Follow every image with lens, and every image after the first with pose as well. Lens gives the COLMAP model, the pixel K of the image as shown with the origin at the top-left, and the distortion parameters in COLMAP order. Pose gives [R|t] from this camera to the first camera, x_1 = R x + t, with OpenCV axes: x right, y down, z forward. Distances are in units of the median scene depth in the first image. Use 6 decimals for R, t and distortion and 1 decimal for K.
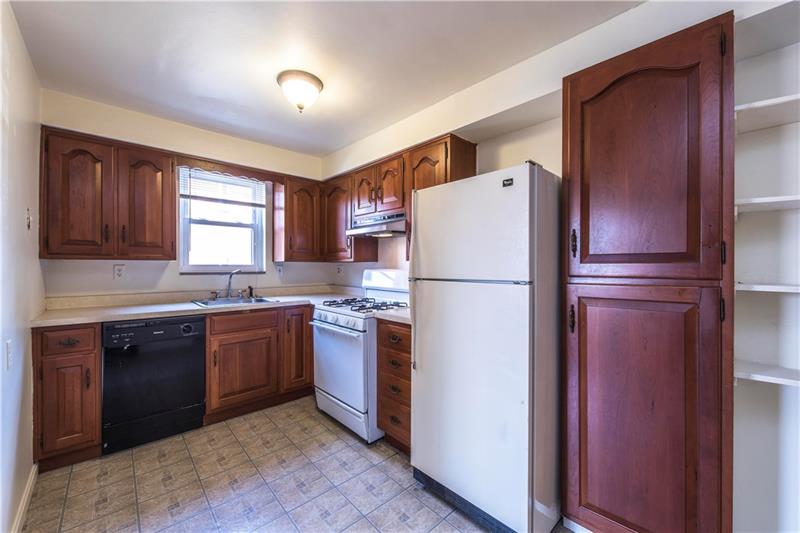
lens RADIAL K [[311.3, 0, 407.9], [0, 311.3, 267.6], [0, 0, 1]] dist [-0.000836, -0.000258]
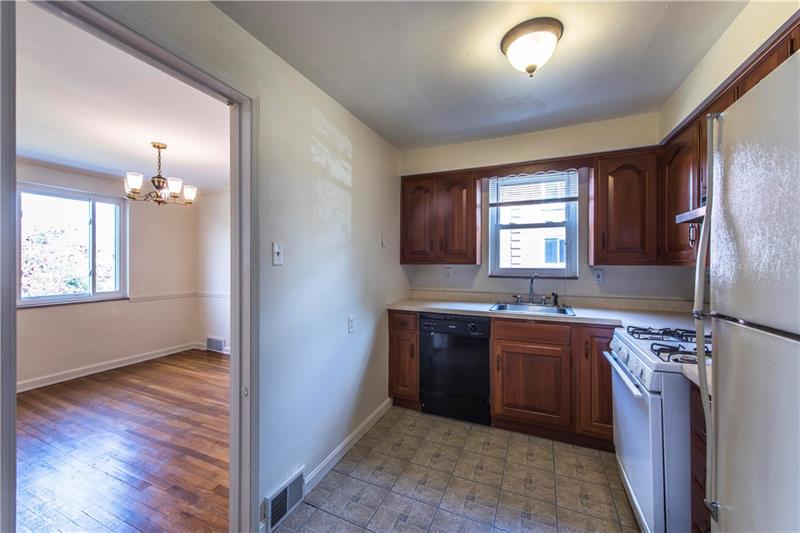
lens RADIAL K [[315.9, 0, 399.5], [0, 315.9, 262.5], [0, 0, 1]] dist [0.000367, -0.000095]
pose [[0.379052, -0.001232, -0.925375, 0.190466], [-0.010146, 0.999933, -0.005488, -0.021702], [0.925320, 0.011469, 0.379014, 0.310210]]
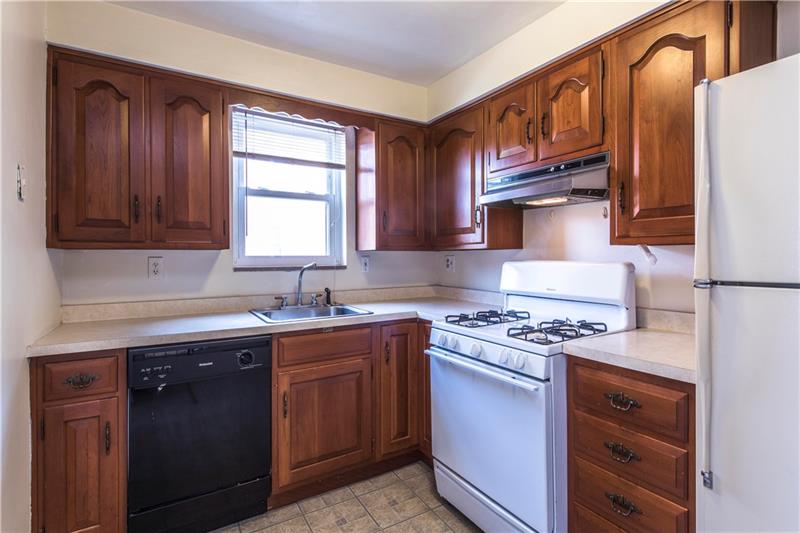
lens RADIAL K [[399.6, 0, 398.4], [0, 399.6, 258.5], [0, 0, 1]] dist [0.012117, -0.000305]
pose [[0.973559, -0.007372, -0.228316, -0.203855], [0.006850, 0.999972, -0.003075, 0.000673], [0.228332, 0.001430, 0.973582, 0.258221]]
